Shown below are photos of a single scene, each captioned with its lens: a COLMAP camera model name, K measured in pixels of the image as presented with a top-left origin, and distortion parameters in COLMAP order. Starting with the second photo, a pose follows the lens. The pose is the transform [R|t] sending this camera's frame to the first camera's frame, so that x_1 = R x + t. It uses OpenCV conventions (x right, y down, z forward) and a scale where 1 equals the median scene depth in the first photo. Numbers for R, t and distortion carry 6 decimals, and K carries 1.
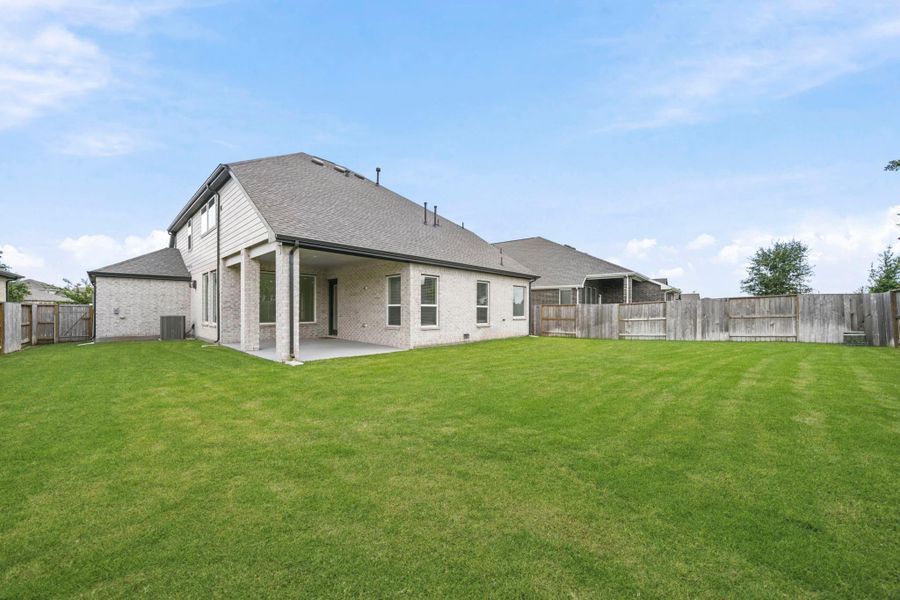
lens RADIAL K [[345.9, 0, 450.0], [0, 345.9, 300.0], [0, 0, 1]] dist [-0.000272, -0.000039]
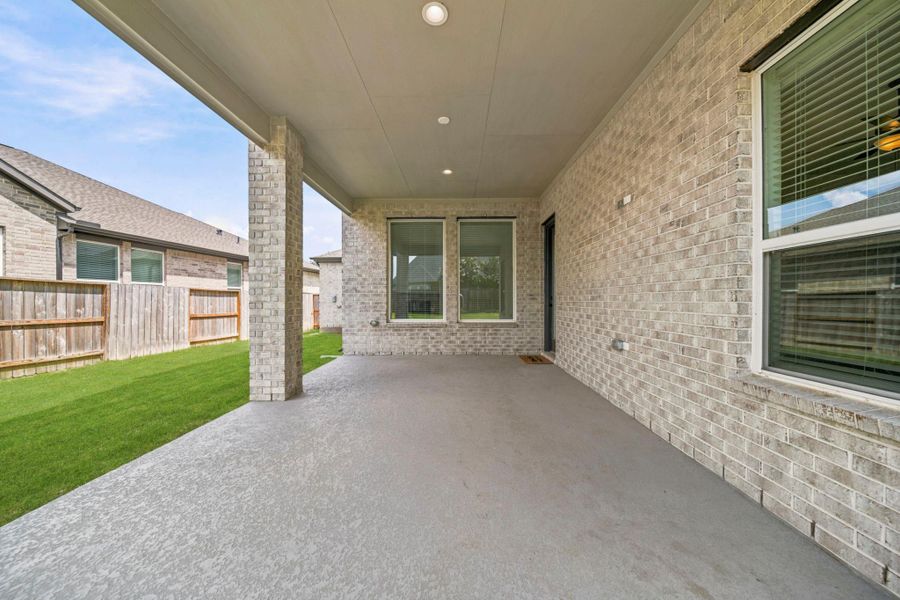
lens RADIAL K [[323.1, 0, 449.0], [0, 323.1, 303.4], [0, 0, 1]] dist [-0.000903, -0.000147]
pose [[0.684726, 0.004580, -0.728787, -0.152221], [0.022238, 0.999383, 0.027173, 0.031196], [0.728462, -0.034813, 0.684202, 0.713479]]
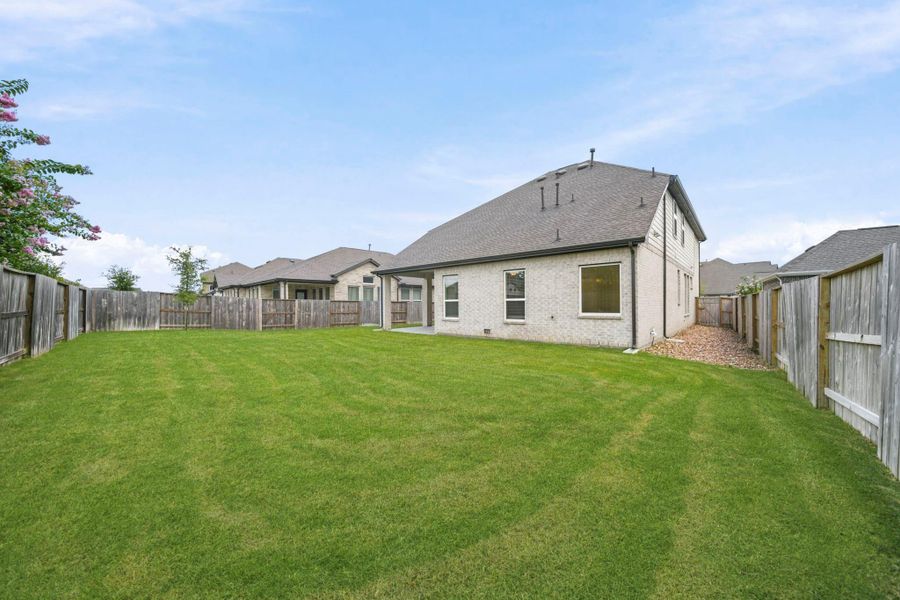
lens RADIAL K [[323.1, 0, 449.0], [0, 323.1, 303.4], [0, 0, 1]] dist [-0.000903, -0.000147]
pose [[0.044307, -0.005396, -0.999003, 0.908464], [0.033431, 0.999433, -0.003916, 0.026091], [0.998458, -0.033225, 0.044462, 0.824109]]
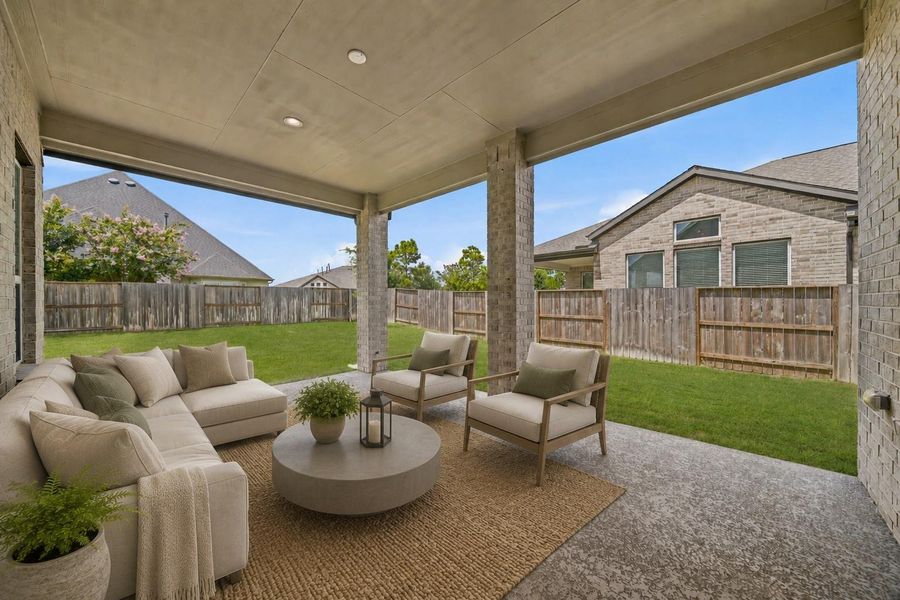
lens RADIAL K [[323.1, 0, 449.0], [0, 323.1, 303.4], [0, 0, 1]] dist [-0.000903, -0.000147]
pose [[-0.999910, -0.004398, -0.012711, -0.396656], [-0.004012, 0.999535, -0.030238, 0.039812], [0.012839, -0.030184, -0.999462, 1.078403]]
